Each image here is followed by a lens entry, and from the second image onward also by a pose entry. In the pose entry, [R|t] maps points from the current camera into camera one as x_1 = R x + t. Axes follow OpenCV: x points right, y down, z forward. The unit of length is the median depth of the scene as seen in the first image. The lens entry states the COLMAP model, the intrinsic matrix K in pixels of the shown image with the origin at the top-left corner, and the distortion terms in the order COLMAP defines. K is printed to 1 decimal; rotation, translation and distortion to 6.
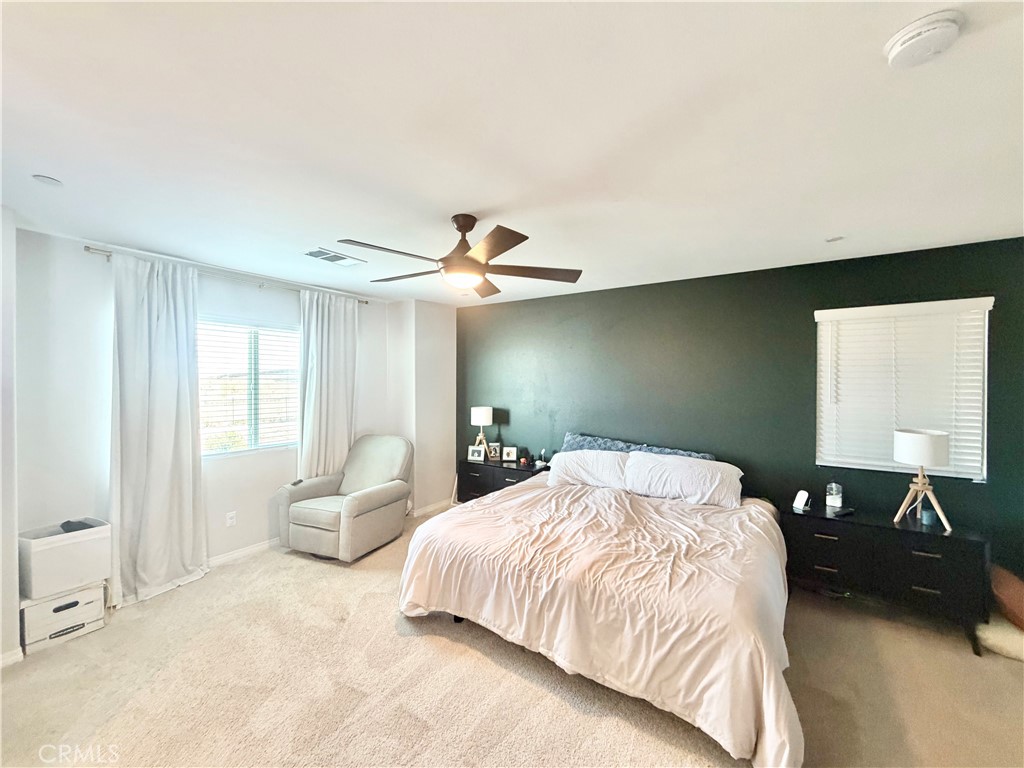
lens RADIAL K [[406.8, 0, 510.1], [0, 406.8, 385.8], [0, 0, 1]] dist [0.002255, 0.000058]
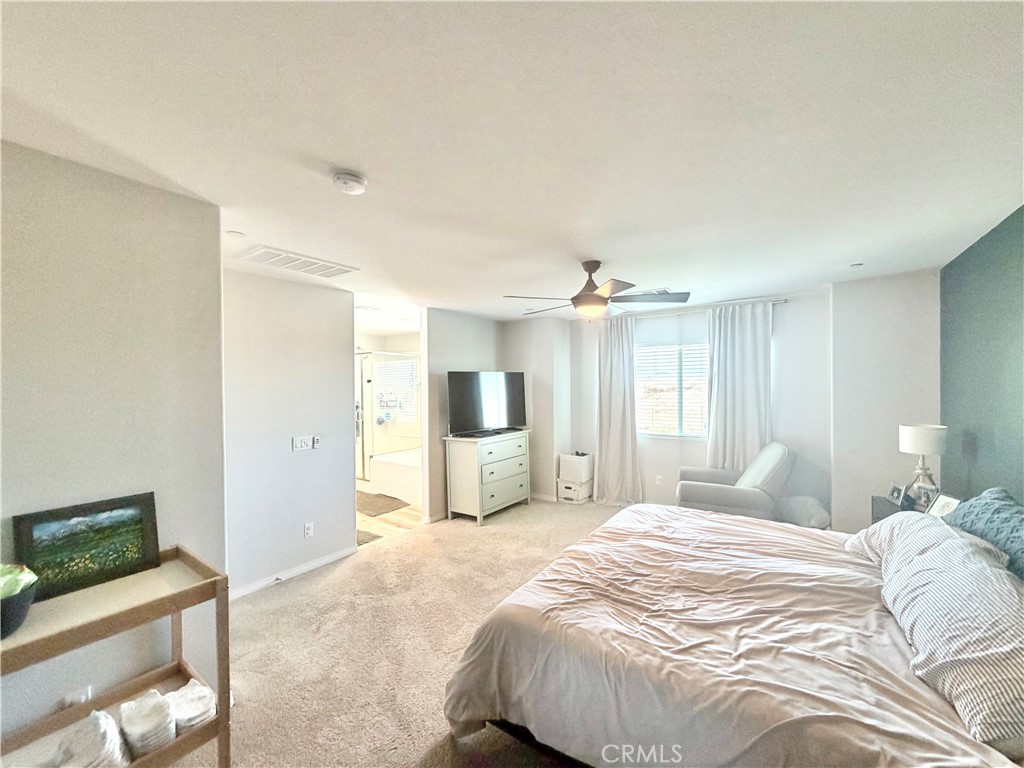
lens RADIAL K [[406.8, 0, 510.1], [0, 406.8, 385.8], [0, 0, 1]] dist [0.002255, 0.000058]
pose [[-0.023605, -0.000493, -0.999721, 0.996318], [-0.002893, 0.999996, -0.000425, -0.011687], [0.999717, 0.002882, -0.023606, 0.641467]]
